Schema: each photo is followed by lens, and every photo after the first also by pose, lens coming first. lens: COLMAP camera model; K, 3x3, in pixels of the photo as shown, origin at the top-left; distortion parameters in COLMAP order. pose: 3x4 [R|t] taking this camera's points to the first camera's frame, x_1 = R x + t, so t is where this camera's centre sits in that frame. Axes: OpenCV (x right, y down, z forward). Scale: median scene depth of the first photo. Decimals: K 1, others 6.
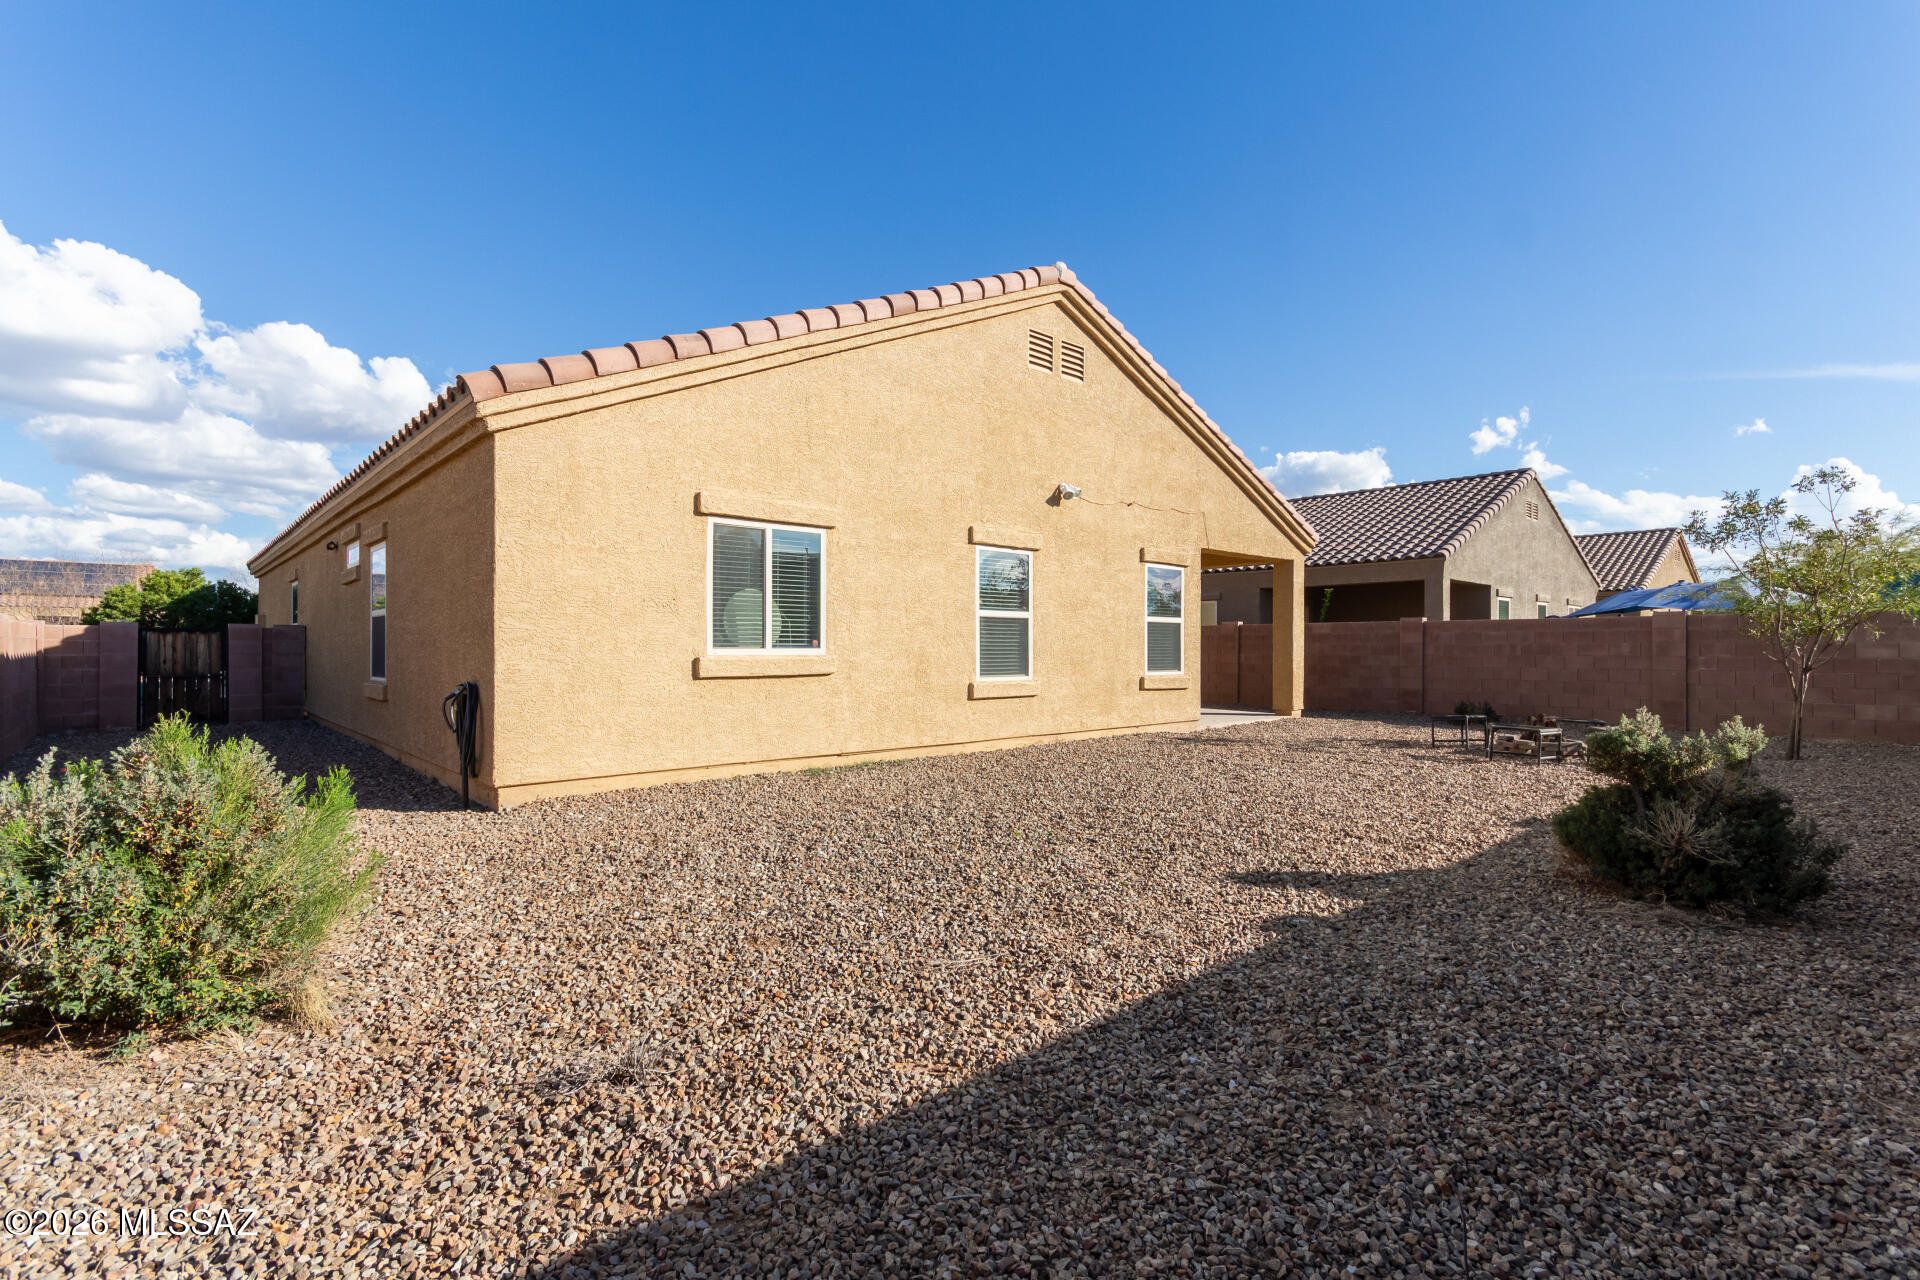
lens RADIAL K [[890.8, 0, 962.3], [0, 890.8, 640.8], [0, 0, 1]] dist [0.002807, -0.000422]
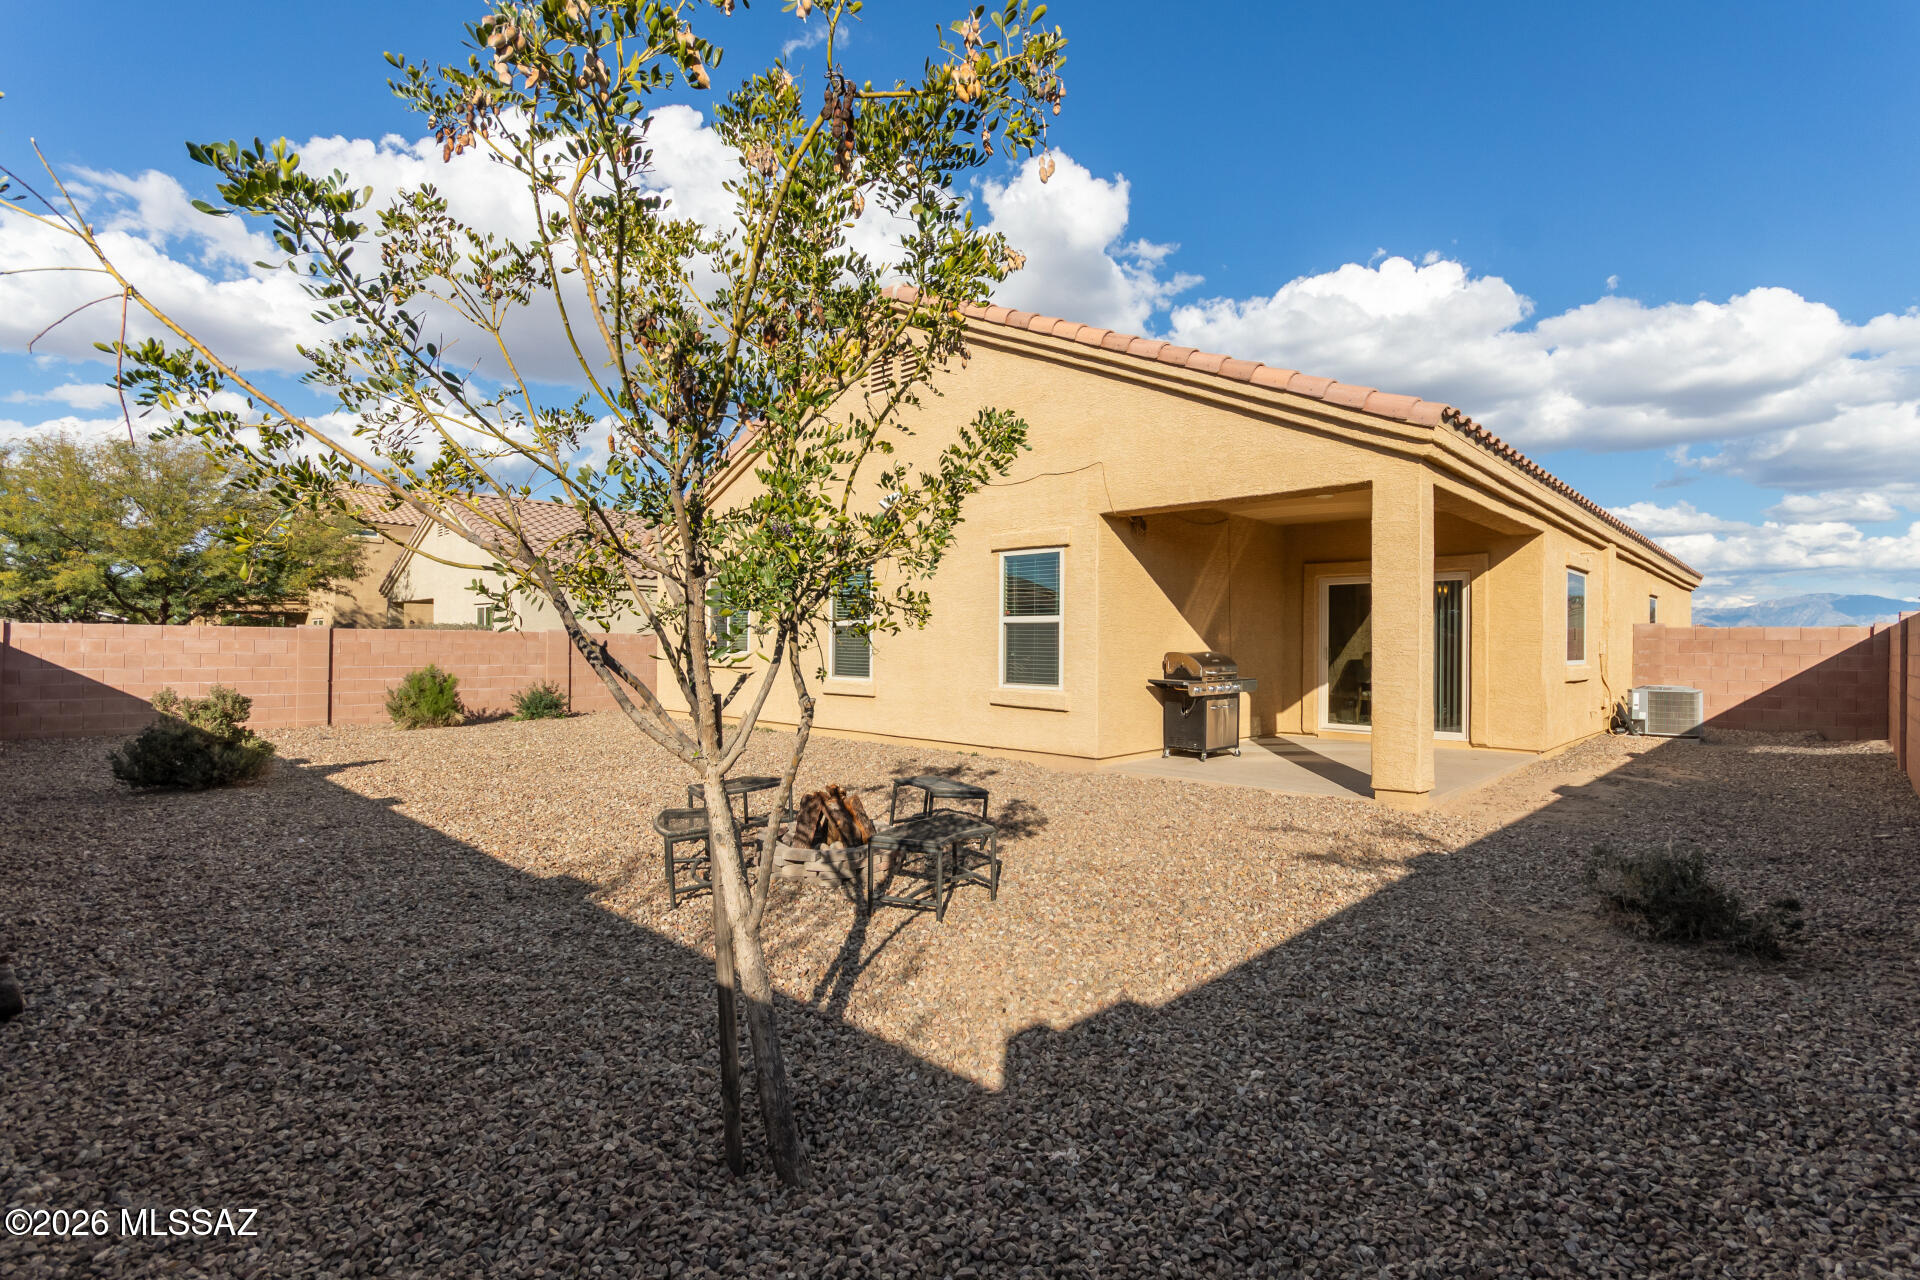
lens RADIAL K [[890.8, 0, 962.5], [0, 890.8, 646.2], [0, 0, 1]] dist [0.002807, -0.000422]
pose [[0.068228, -0.013293, -0.997581, 0.988567], [-0.005284, 0.999892, -0.013685, 0.011489], [0.997656, 0.006205, 0.068150, 0.864572]]
